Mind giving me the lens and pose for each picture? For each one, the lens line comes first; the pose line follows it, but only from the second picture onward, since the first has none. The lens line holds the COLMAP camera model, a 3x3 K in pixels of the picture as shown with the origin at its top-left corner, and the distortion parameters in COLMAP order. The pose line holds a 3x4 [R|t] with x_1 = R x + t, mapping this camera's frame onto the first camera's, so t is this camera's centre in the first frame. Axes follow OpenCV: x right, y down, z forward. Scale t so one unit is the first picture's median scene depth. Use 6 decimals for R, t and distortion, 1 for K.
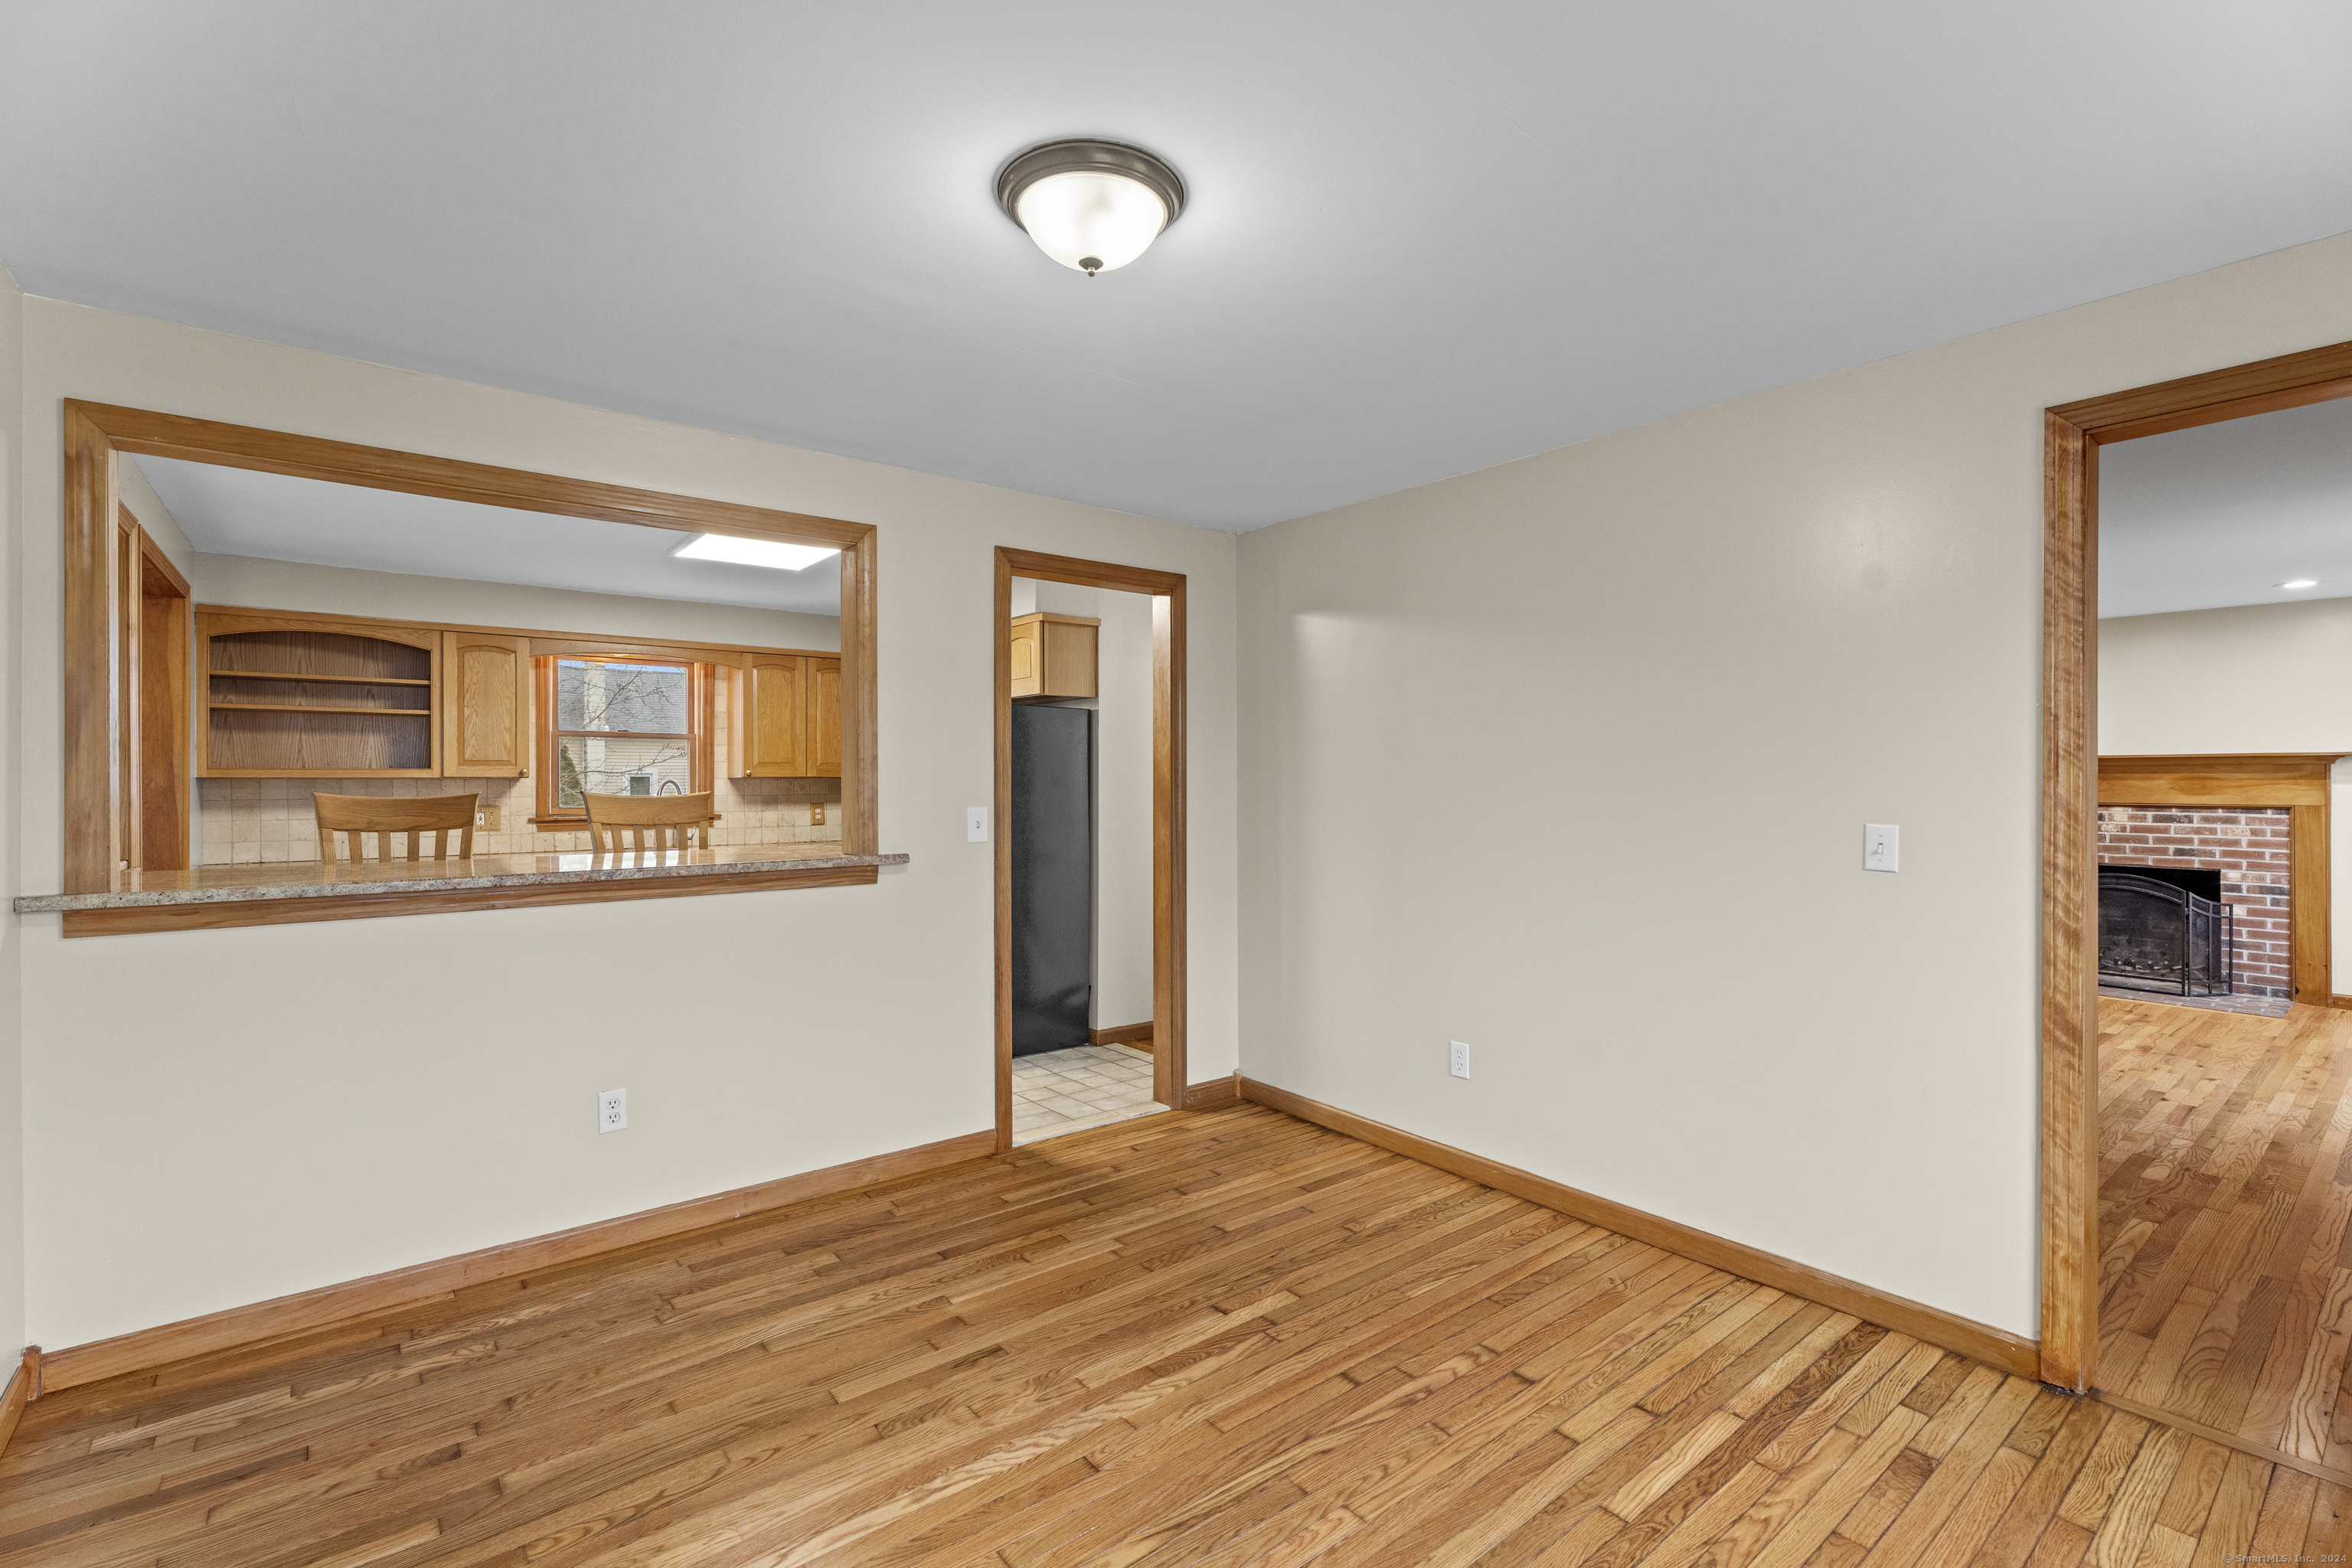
lens RADIAL K [[1034.8, 0, 1170.9], [0, 1034.8, 779.1], [0, 0, 1]] dist [0.002803, -0.001968]
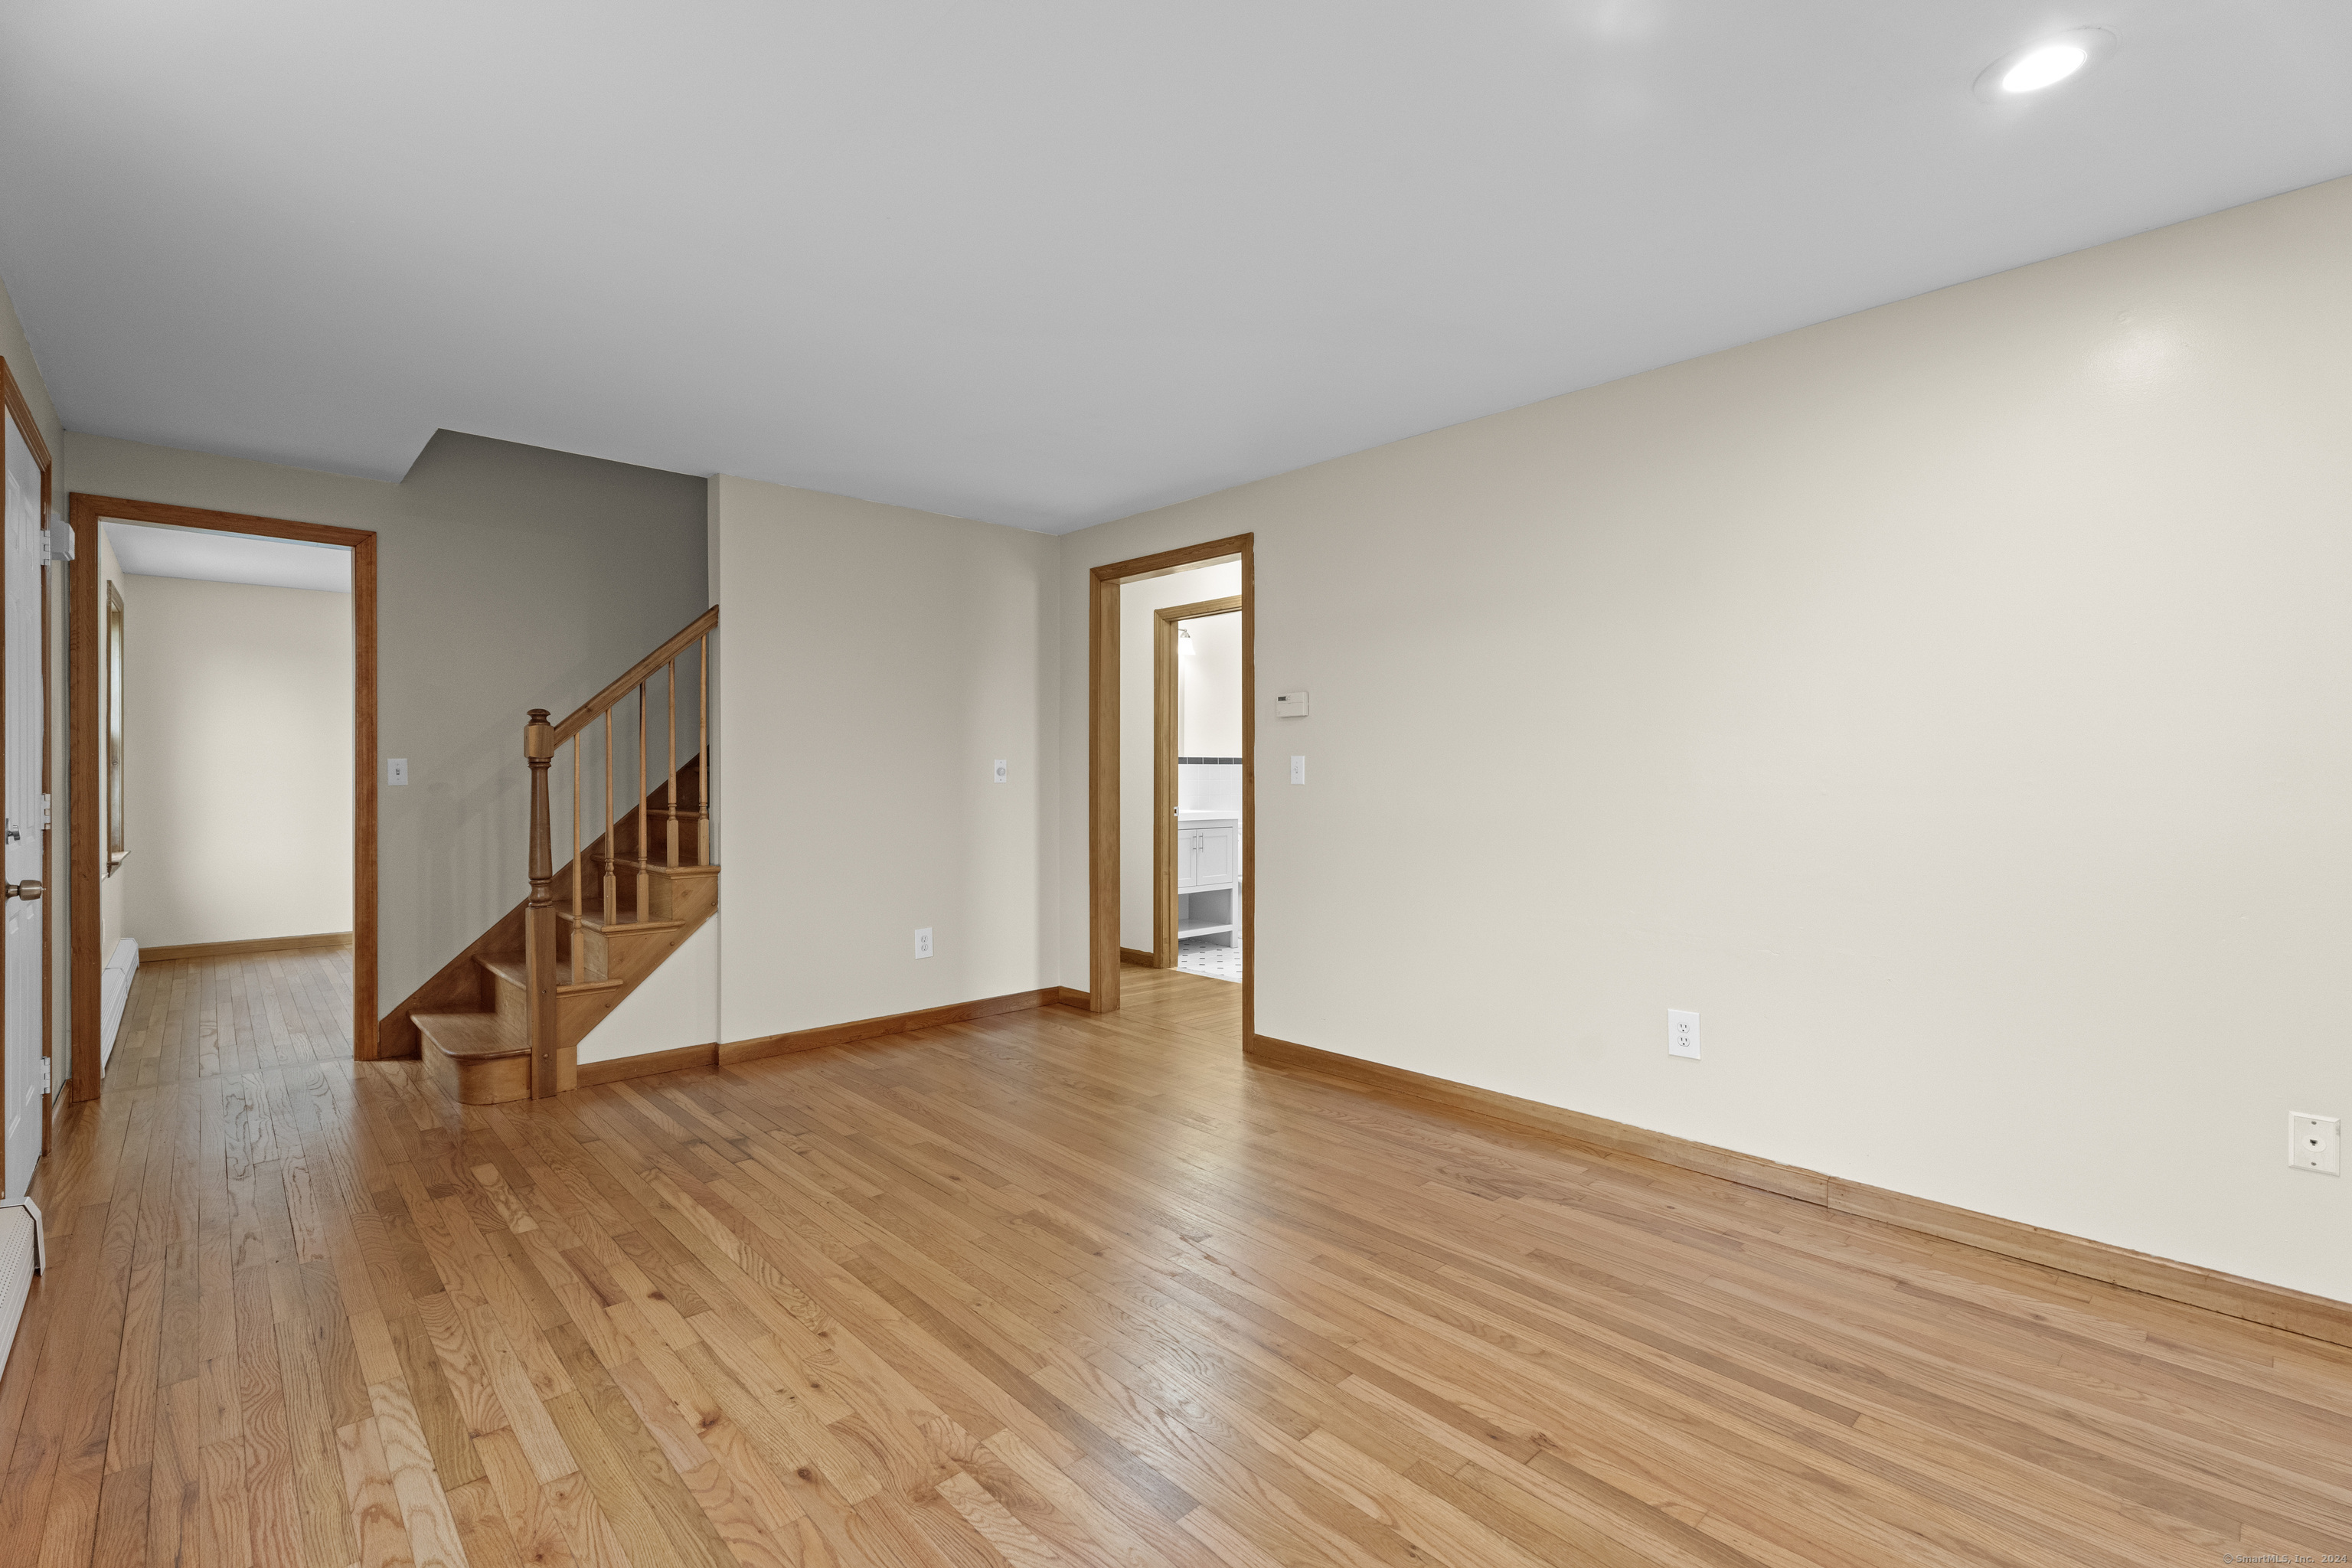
lens RADIAL K [[1054.3, 0, 1172.5], [0, 1054.3, 782.5], [0, 0, 1]] dist [-0.000656, 0.004033]
pose [[0.077107, 0.012727, -0.996942, 1.047051], [-0.001548, 0.999919, 0.012646, 0.026648], [0.997022, 0.000568, 0.077121, 0.843468]]
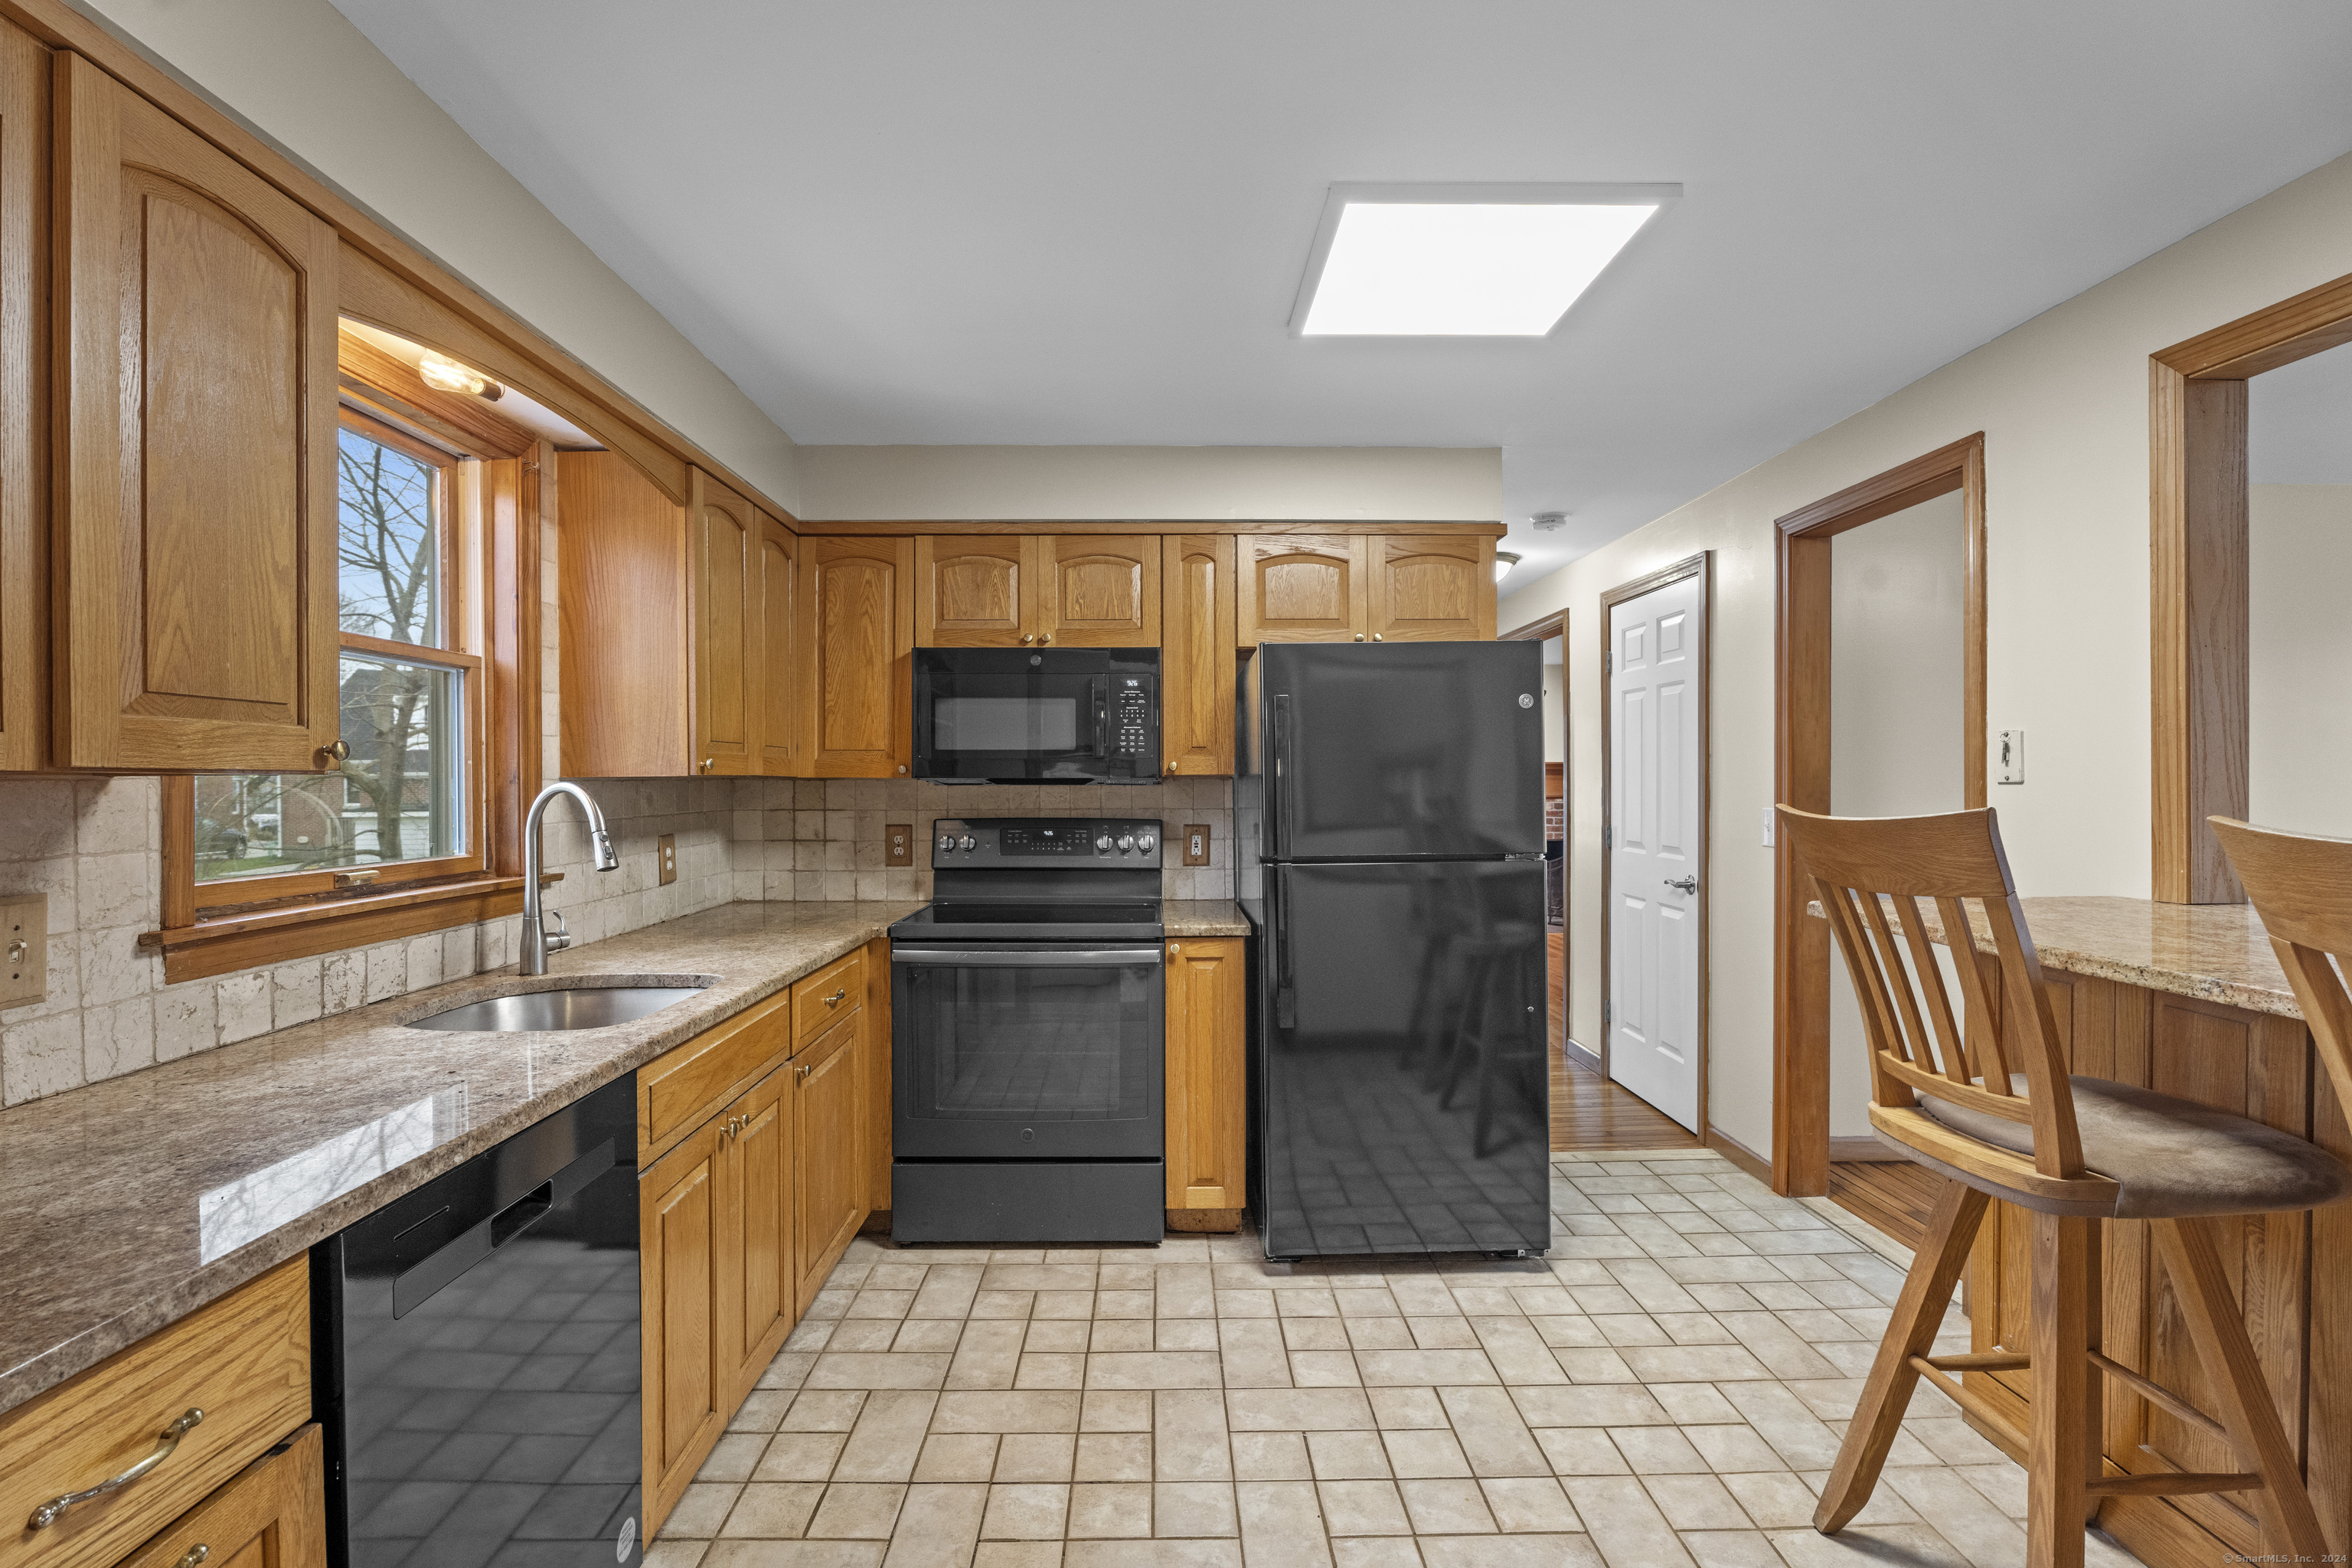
lens RADIAL K [[1070.0, 0, 1164.8], [0, 1070.0, 786.4], [0, 0, 1]] dist [-0.015503, 0.000605]
pose [[0.612955, -0.006032, 0.790095, -0.625366], [0.003833, 0.999982, 0.004660, 0.001193], [-0.790108, 0.000173, 0.612967, 0.601895]]
